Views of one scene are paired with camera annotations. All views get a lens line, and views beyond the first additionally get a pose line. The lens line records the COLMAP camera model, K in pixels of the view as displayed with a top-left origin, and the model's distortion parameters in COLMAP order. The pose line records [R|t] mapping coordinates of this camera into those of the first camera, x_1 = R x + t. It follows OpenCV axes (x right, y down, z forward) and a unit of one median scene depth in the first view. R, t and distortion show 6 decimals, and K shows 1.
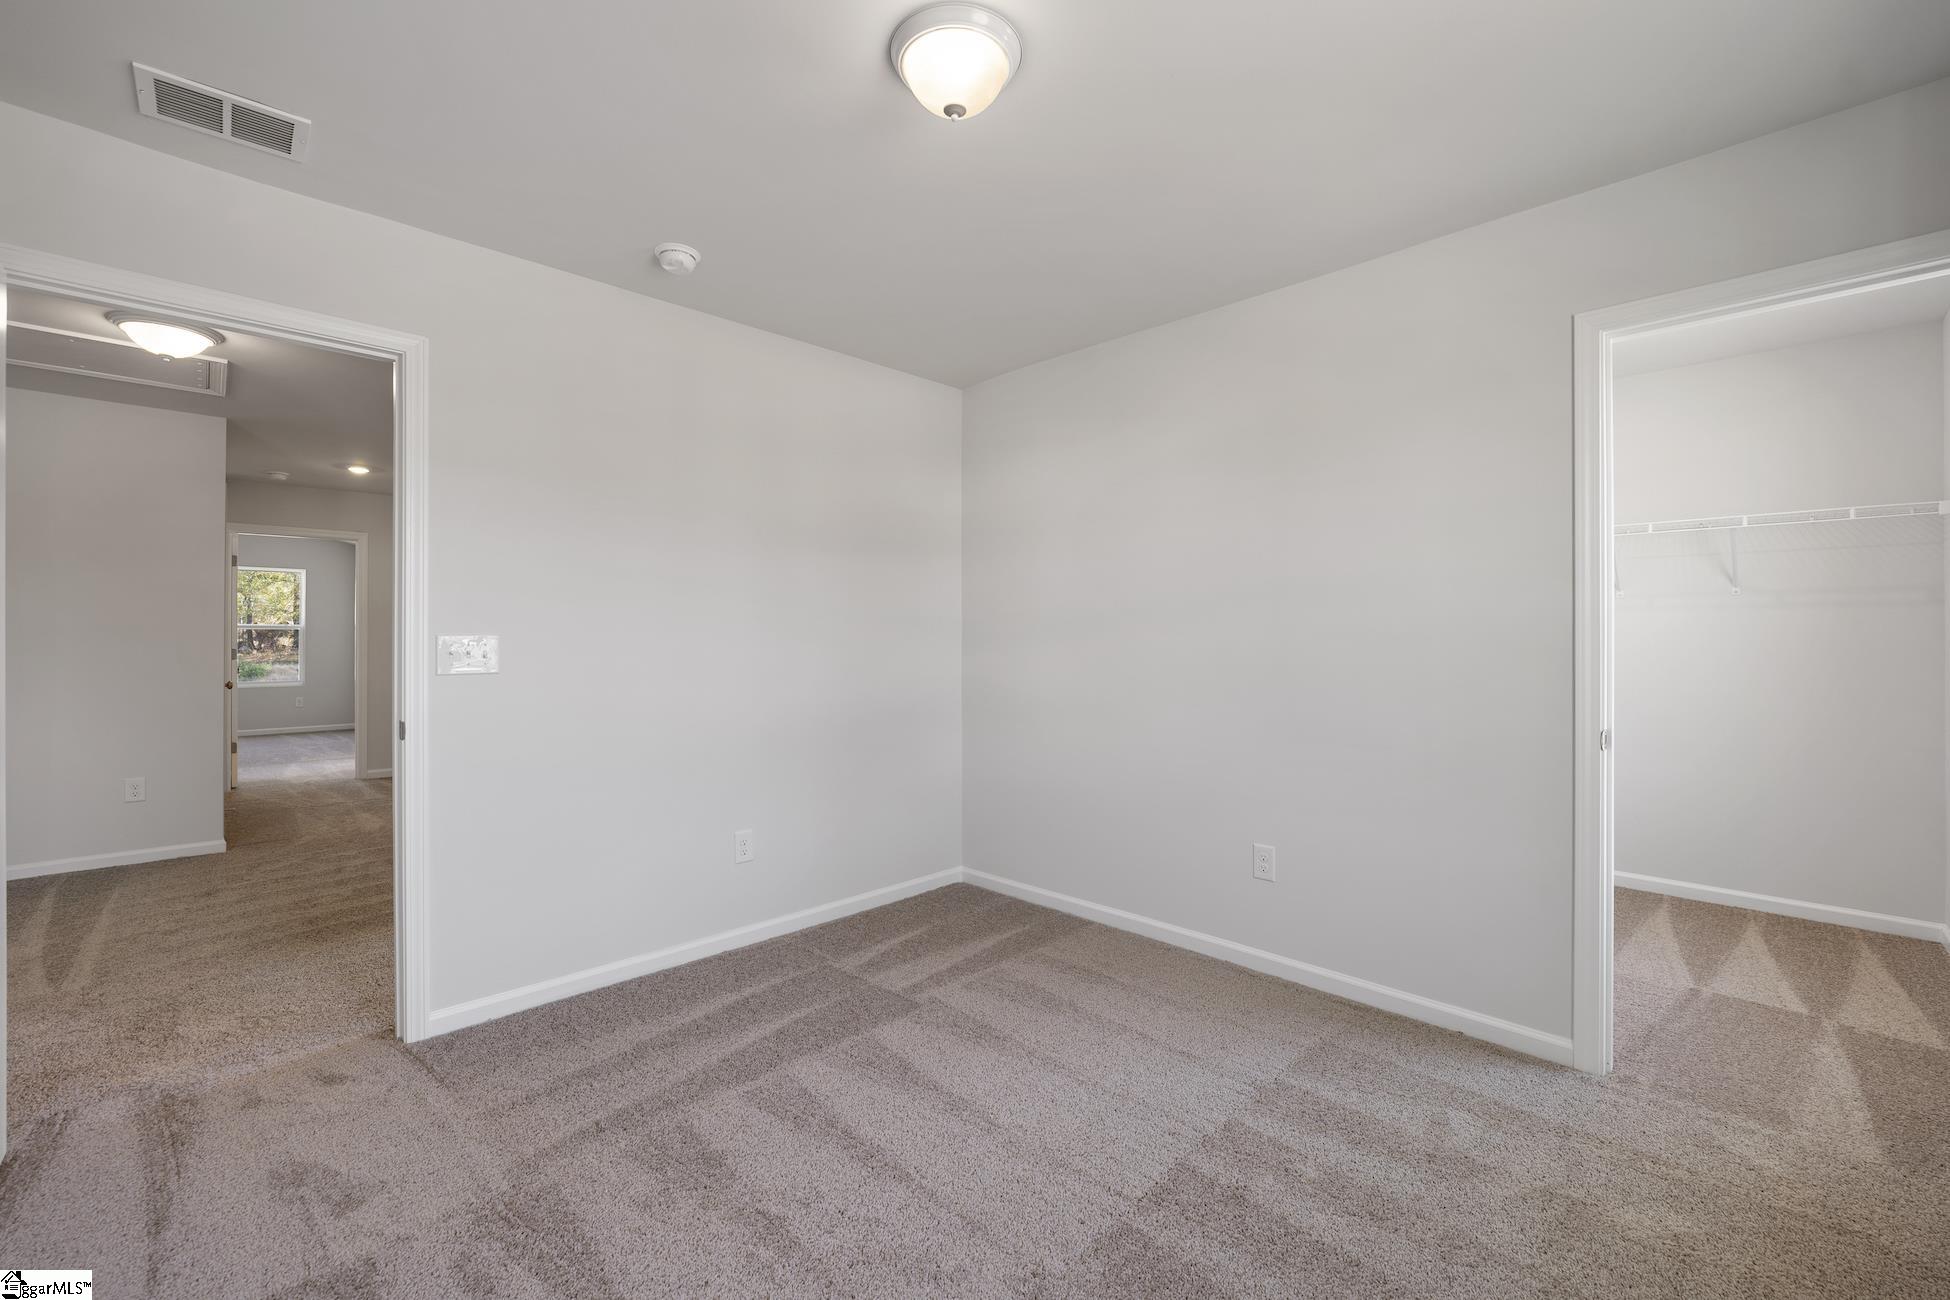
lens RADIAL K [[796.4, 0, 976.4], [0, 796.4, 641.4], [0, 0, 1]] dist [0.000298, 0.000044]
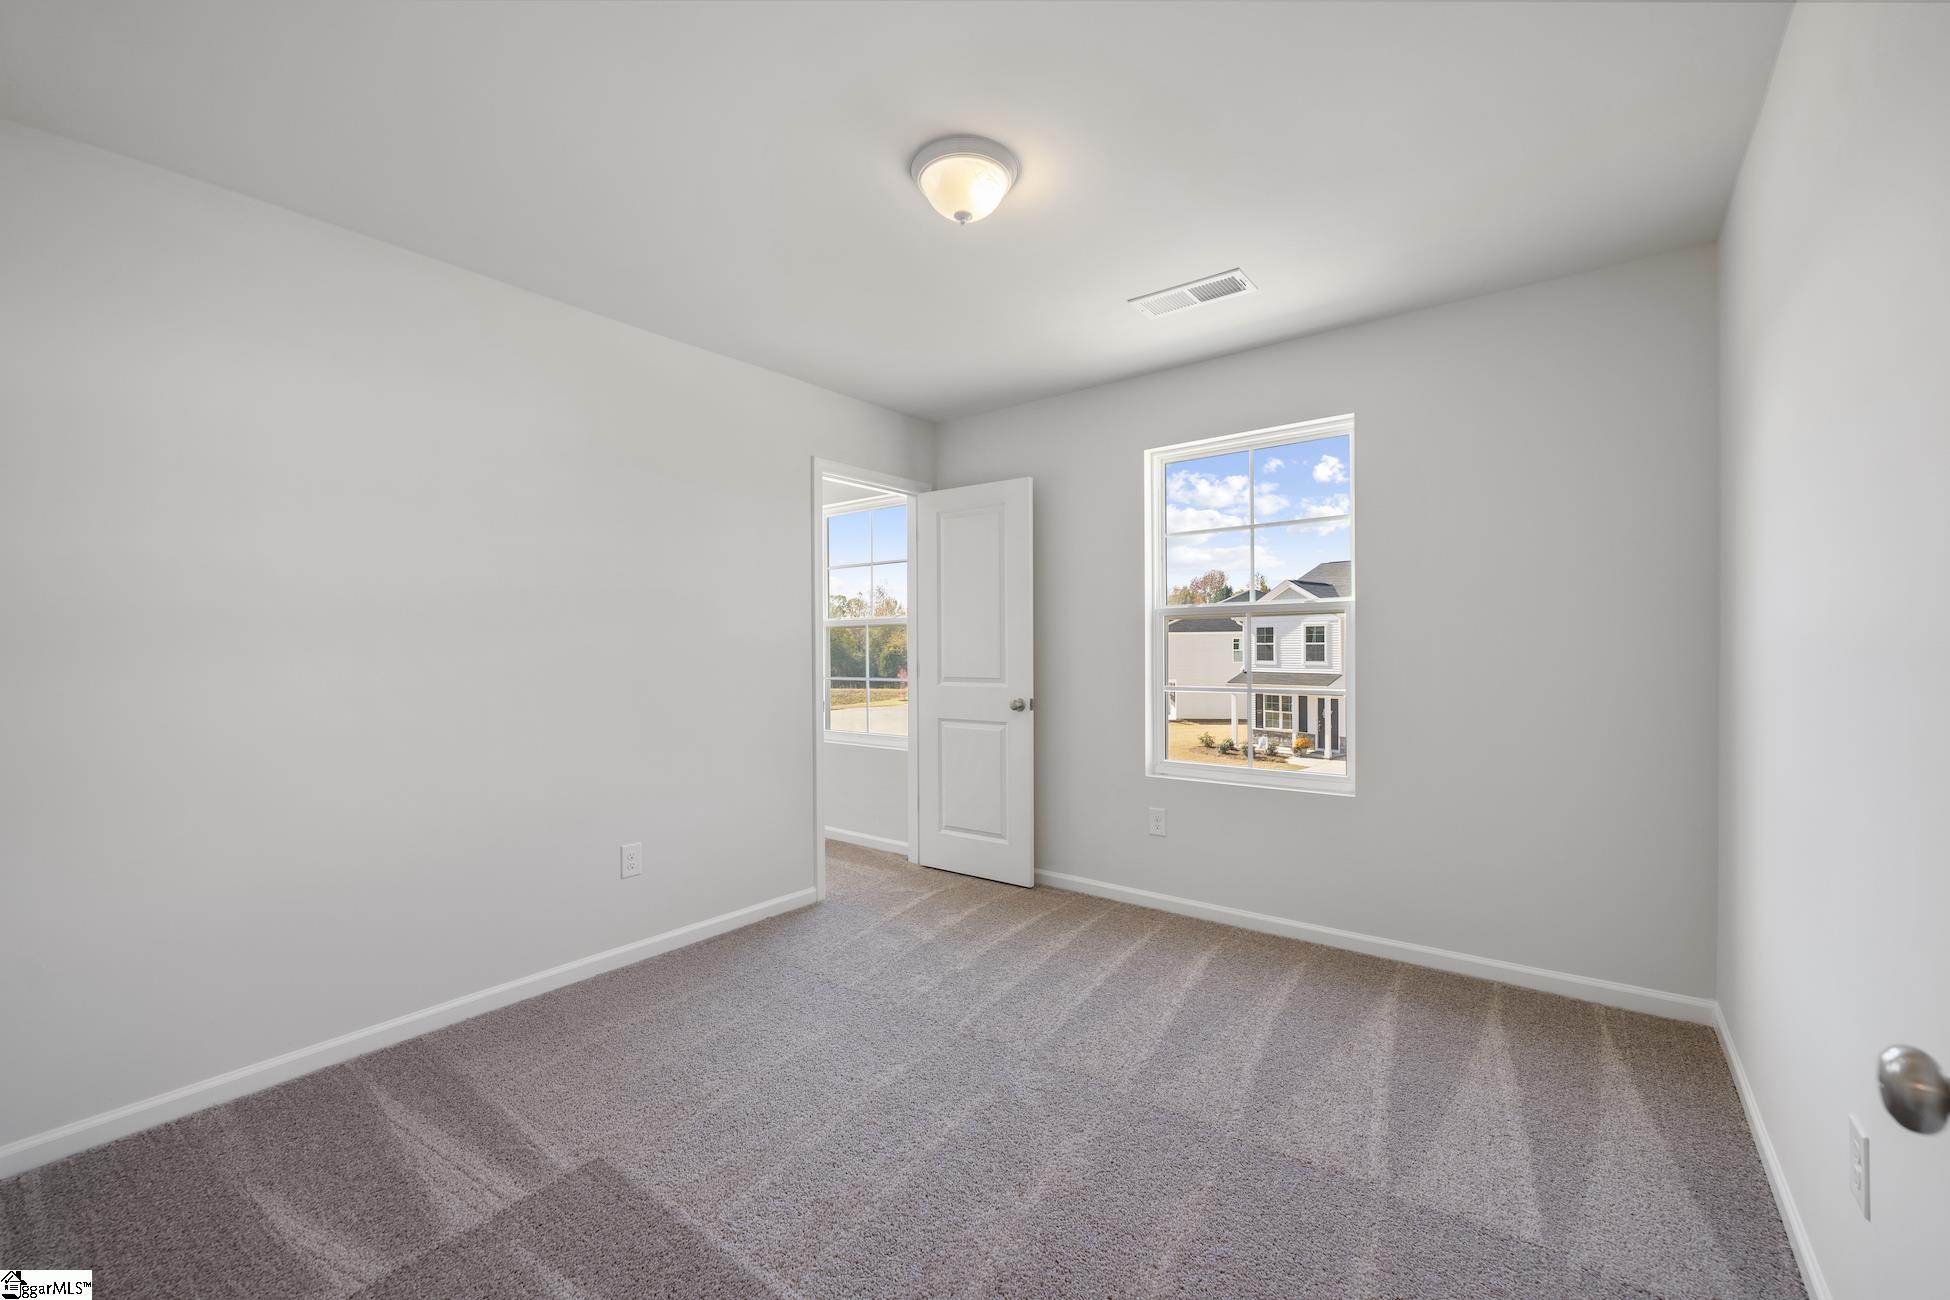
lens RADIAL K [[796.4, 0, 976.3], [0, 796.4, 650.3], [0, 0, 1]] dist [0.000298, 0.000044]
pose [[-0.140361, -0.001089, 0.990100, -0.803159], [0.004826, 0.999987, 0.001784, 0.001163], [-0.990089, 0.005028, -0.140354, 0.749008]]
